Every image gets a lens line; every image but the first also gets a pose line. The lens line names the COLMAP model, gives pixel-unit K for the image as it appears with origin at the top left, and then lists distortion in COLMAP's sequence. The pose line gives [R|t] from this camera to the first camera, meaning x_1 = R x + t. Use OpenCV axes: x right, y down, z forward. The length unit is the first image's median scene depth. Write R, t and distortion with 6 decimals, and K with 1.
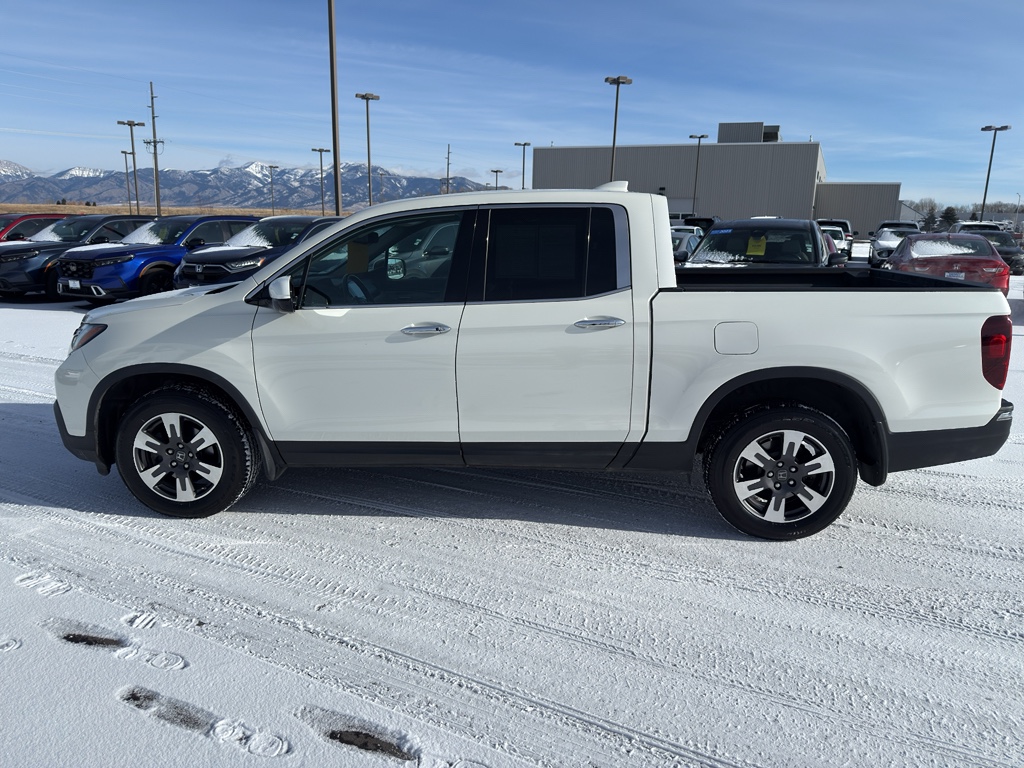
lens RADIAL K [[716.6, 0, 508.7], [0, 716.6, 390.3], [0, 0, 1]] dist [0.034933, -0.053777]
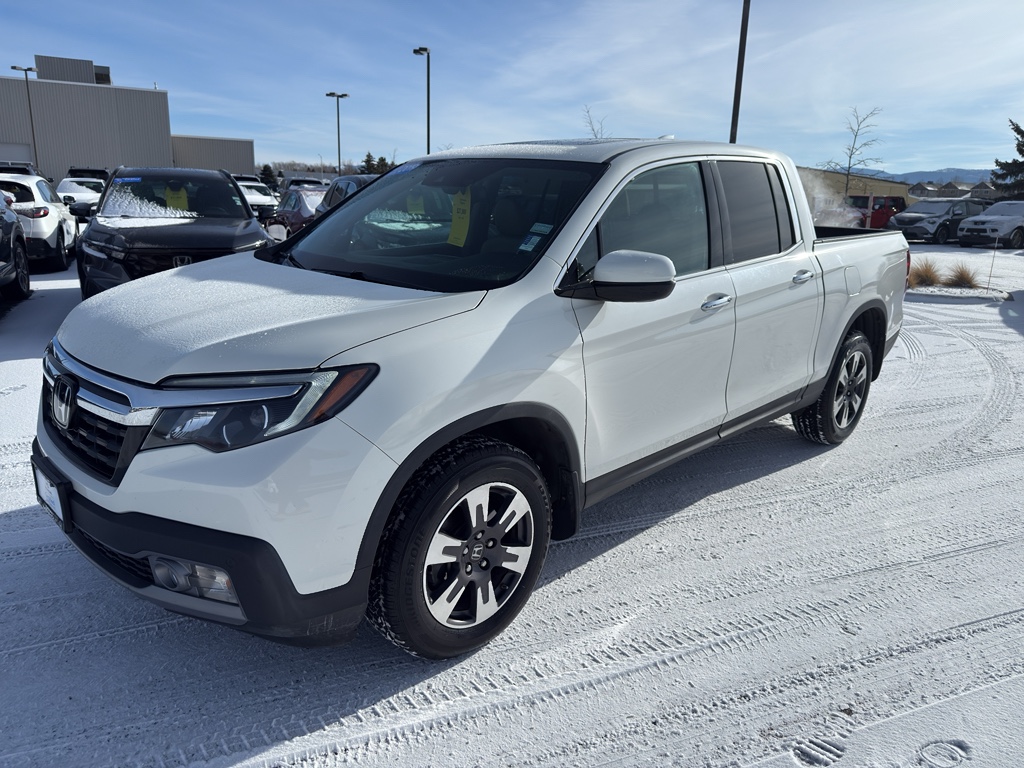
lens RADIAL K [[749.1, 0, 516.1], [0, 749.1, 370.1], [0, 0, 1]] dist [0.005073, -0.011307]
pose [[0.636777, -0.174037, 0.751150, -0.897811], [0.157029, 0.983048, 0.094648, -0.119582], [-0.754889, 0.057683, 0.653311, 0.548341]]
